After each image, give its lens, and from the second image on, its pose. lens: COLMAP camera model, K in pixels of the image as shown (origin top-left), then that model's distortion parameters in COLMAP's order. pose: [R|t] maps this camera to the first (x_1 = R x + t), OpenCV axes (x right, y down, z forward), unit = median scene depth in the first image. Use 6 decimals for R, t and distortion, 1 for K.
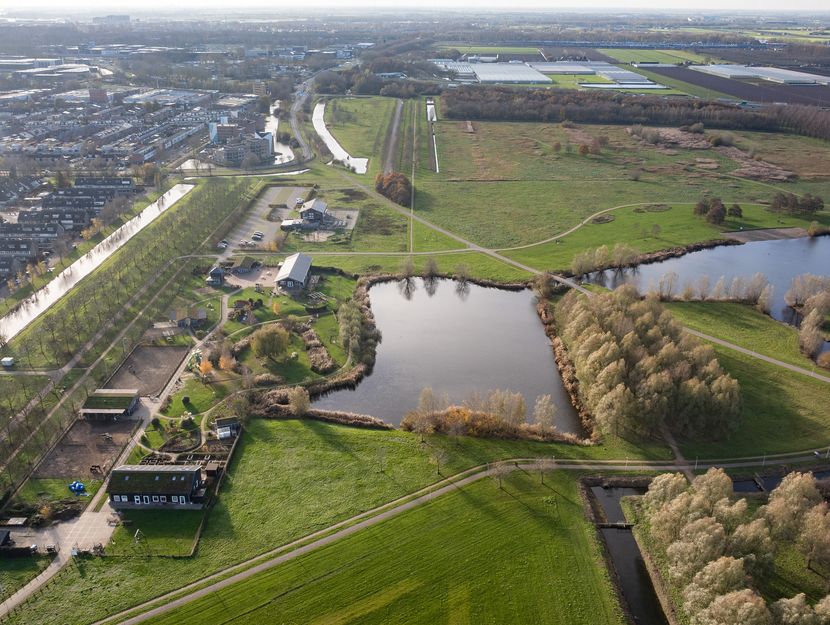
lens RADIAL K [[789.9, 0, 415.0], [0, 789.9, 312.5], [0, 0, 1]] dist [-0.017118, -0.018434]
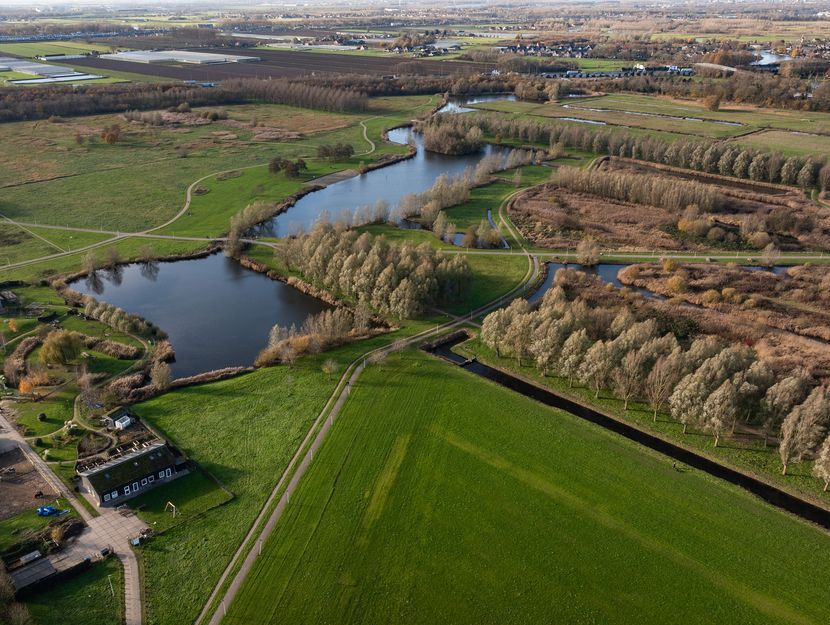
lens RADIAL K [[789.9, 0, 415.0], [0, 789.9, 312.5], [0, 0, 1]] dist [-0.017118, -0.018434]
pose [[0.720533, -0.268277, 0.639422, -0.356749], [0.260102, 0.959362, 0.109416, 0.001771], [-0.642791, 0.087477, 0.761031, -0.016405]]
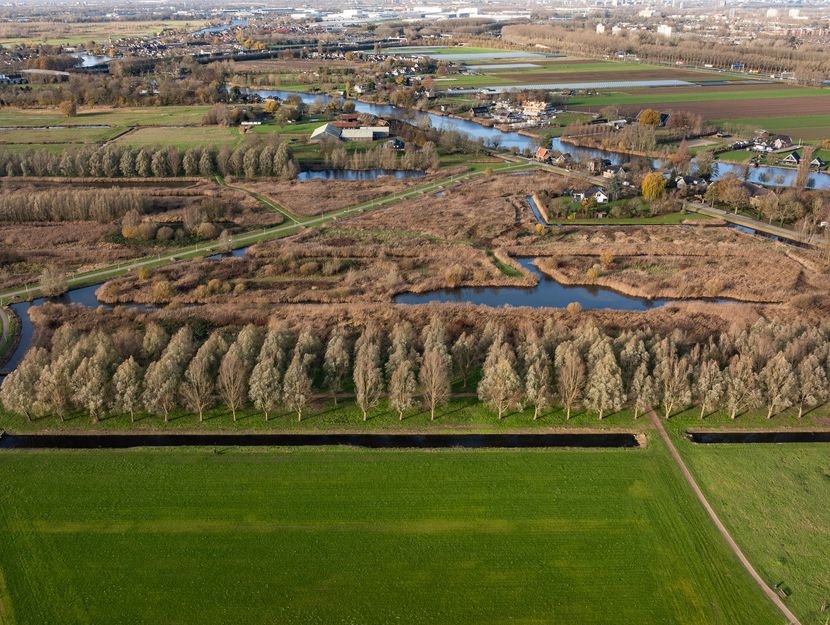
lens RADIAL K [[789.9, 0, 415.0], [0, 789.9, 312.5], [0, 0, 1]] dist [-0.017118, -0.018434]
pose [[-0.019305, -0.380473, 0.924590, -0.393751], [0.366134, 0.857834, 0.360647, -0.045477], [-0.930362, 0.345487, 0.122743, 0.103972]]
